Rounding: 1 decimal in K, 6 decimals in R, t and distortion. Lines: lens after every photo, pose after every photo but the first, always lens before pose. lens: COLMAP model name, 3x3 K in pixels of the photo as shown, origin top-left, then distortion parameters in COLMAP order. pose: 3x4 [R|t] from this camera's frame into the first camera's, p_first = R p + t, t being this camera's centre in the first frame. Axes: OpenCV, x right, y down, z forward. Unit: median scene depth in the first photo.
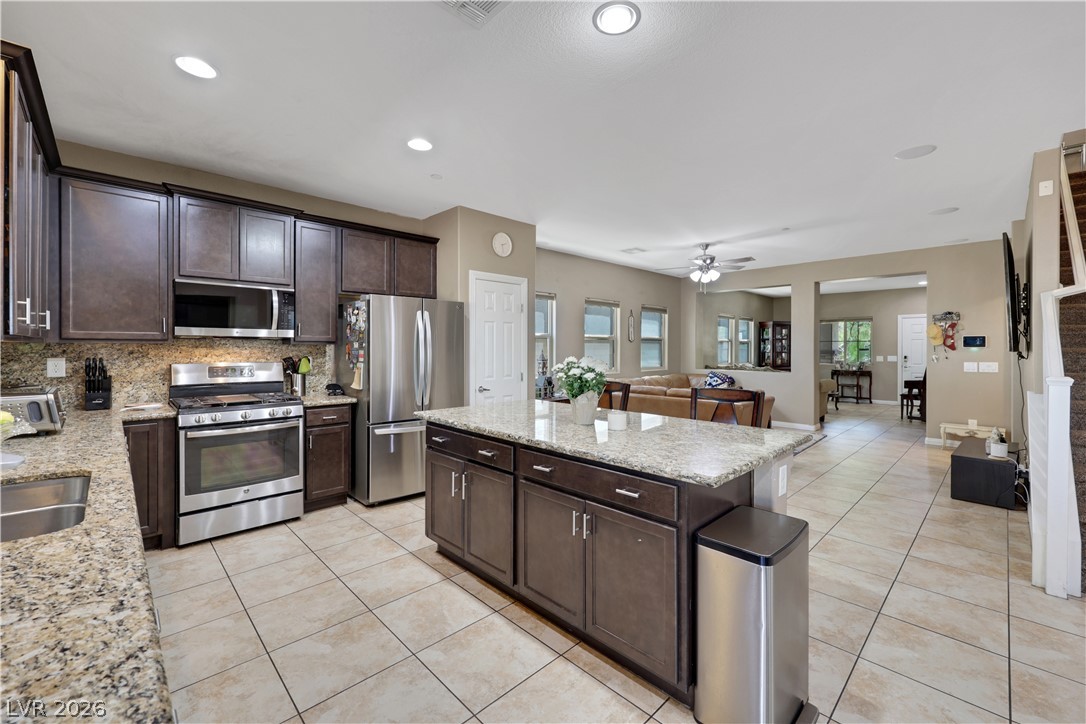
lens RADIAL K [[448.2, 0, 546.9], [0, 448.2, 348.4], [0, 0, 1]] dist [-0.000653, 0.000100]
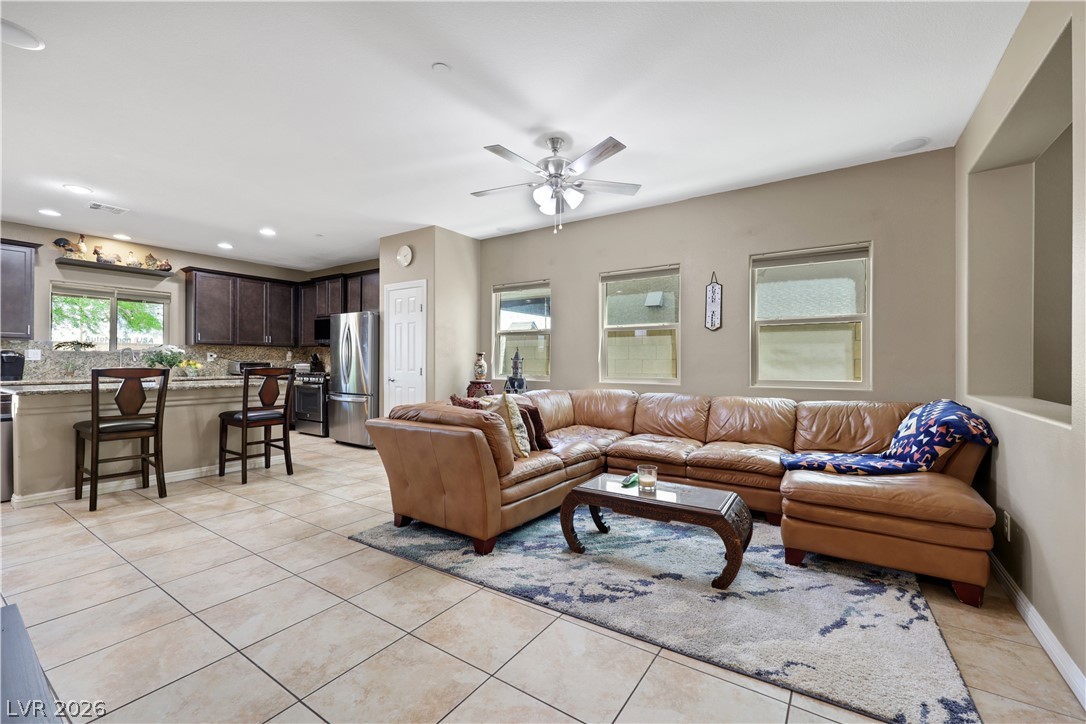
lens RADIAL K [[450.9, 0, 544.6], [0, 450.9, 359.9], [0, 0, 1]] dist [-0.001922, -0.000025]
pose [[0.206600, -0.004461, -0.978415, 0.869273], [-0.005175, 0.999971, -0.005653, 0.032590], [0.978412, 0.006231, 0.206571, 0.868869]]
